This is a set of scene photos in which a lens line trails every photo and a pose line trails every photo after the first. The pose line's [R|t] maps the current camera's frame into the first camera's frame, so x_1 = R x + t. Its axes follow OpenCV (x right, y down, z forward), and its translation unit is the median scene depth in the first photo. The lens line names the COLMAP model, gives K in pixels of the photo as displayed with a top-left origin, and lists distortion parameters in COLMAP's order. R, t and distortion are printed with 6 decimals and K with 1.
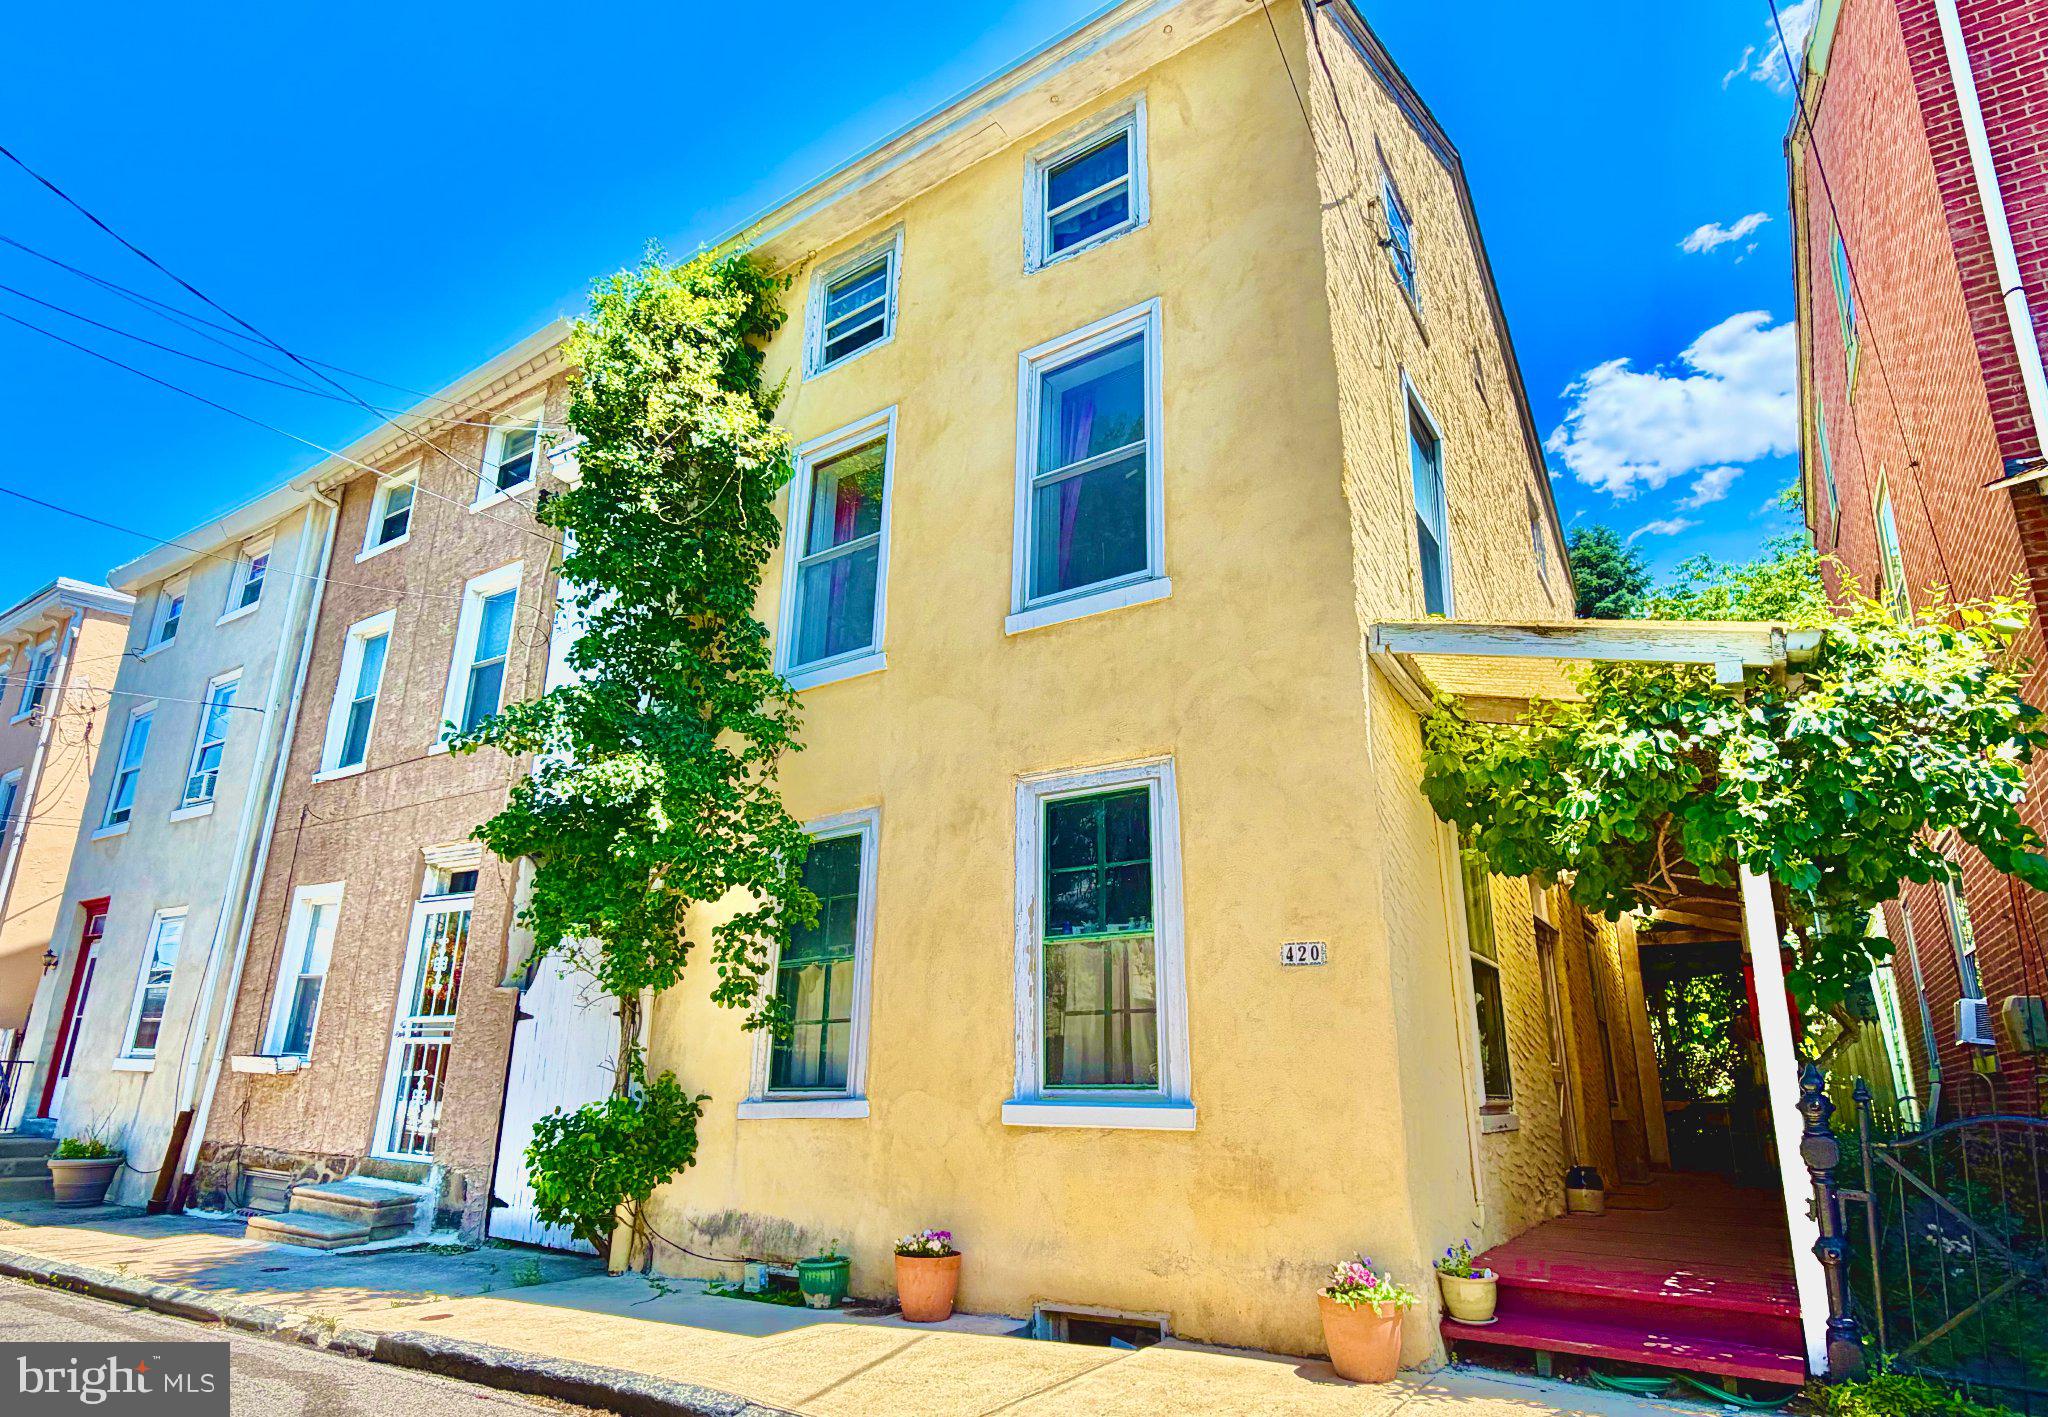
lens RADIAL K [[1090.8, 0, 1028.8], [0, 1090.8, 781.6], [0, 0, 1]] dist [0.000093, 0.012959]
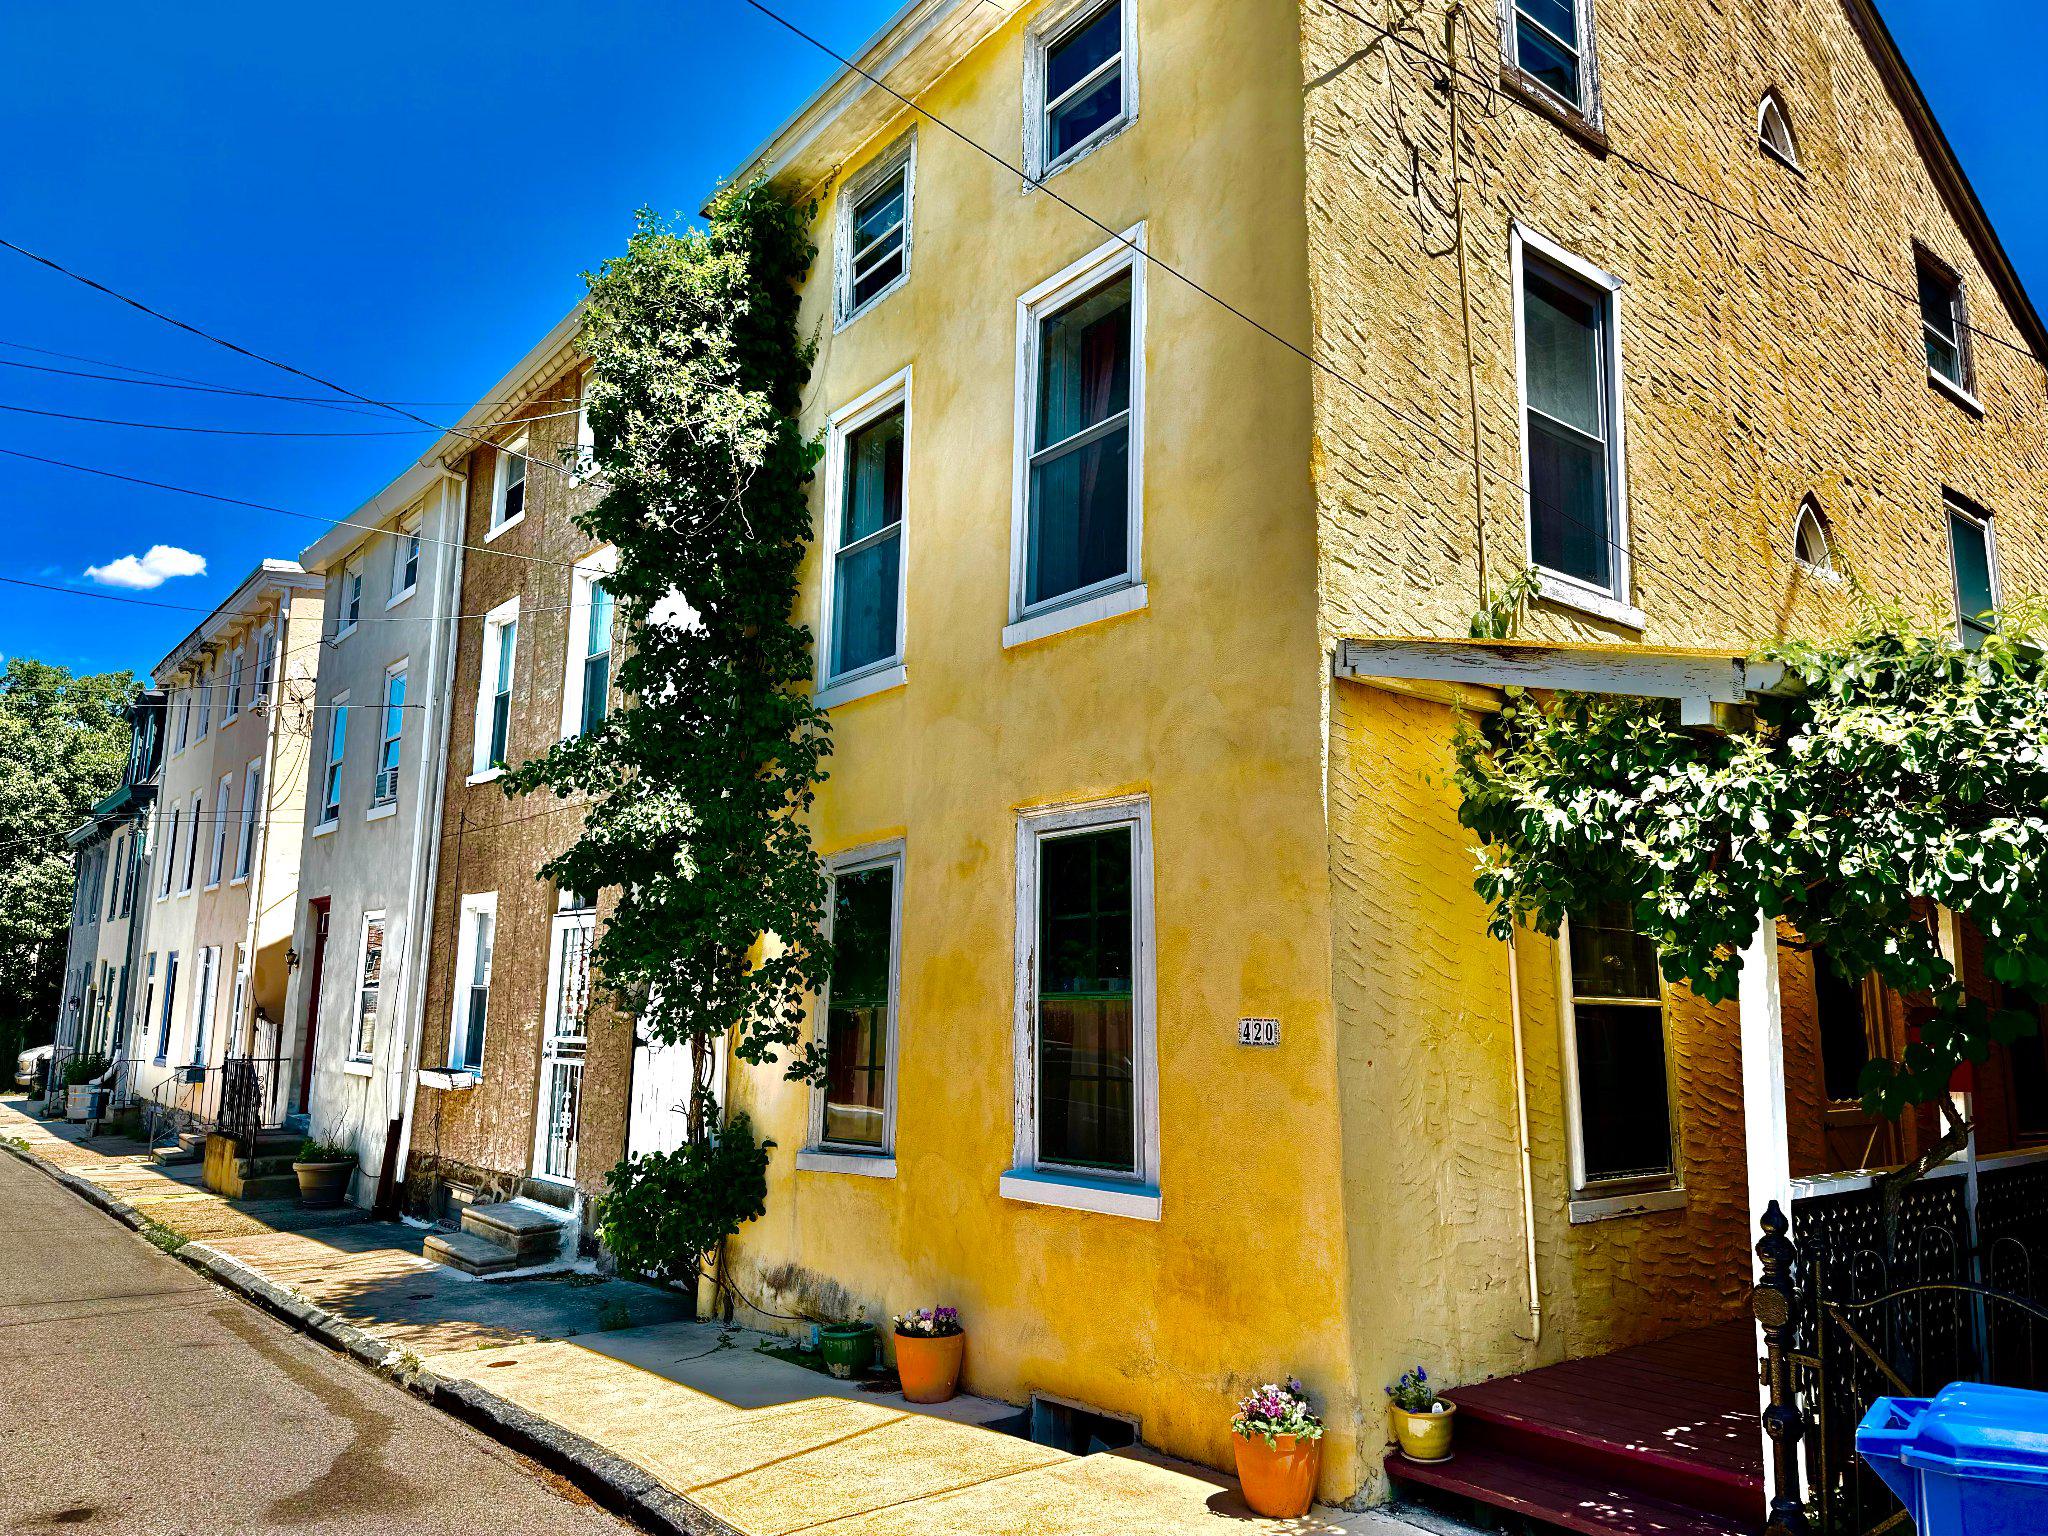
lens RADIAL K [[1432.9, 0, 1034.8], [0, 1432.9, 769.0], [0, 0, 1]] dist [0.116695, -0.139159]
pose [[0.952840, -0.057426, -0.297991, 0.324266], [0.085525, 0.992946, 0.082120, -0.122403], [0.291173, -0.103733, 0.951030, -0.105670]]
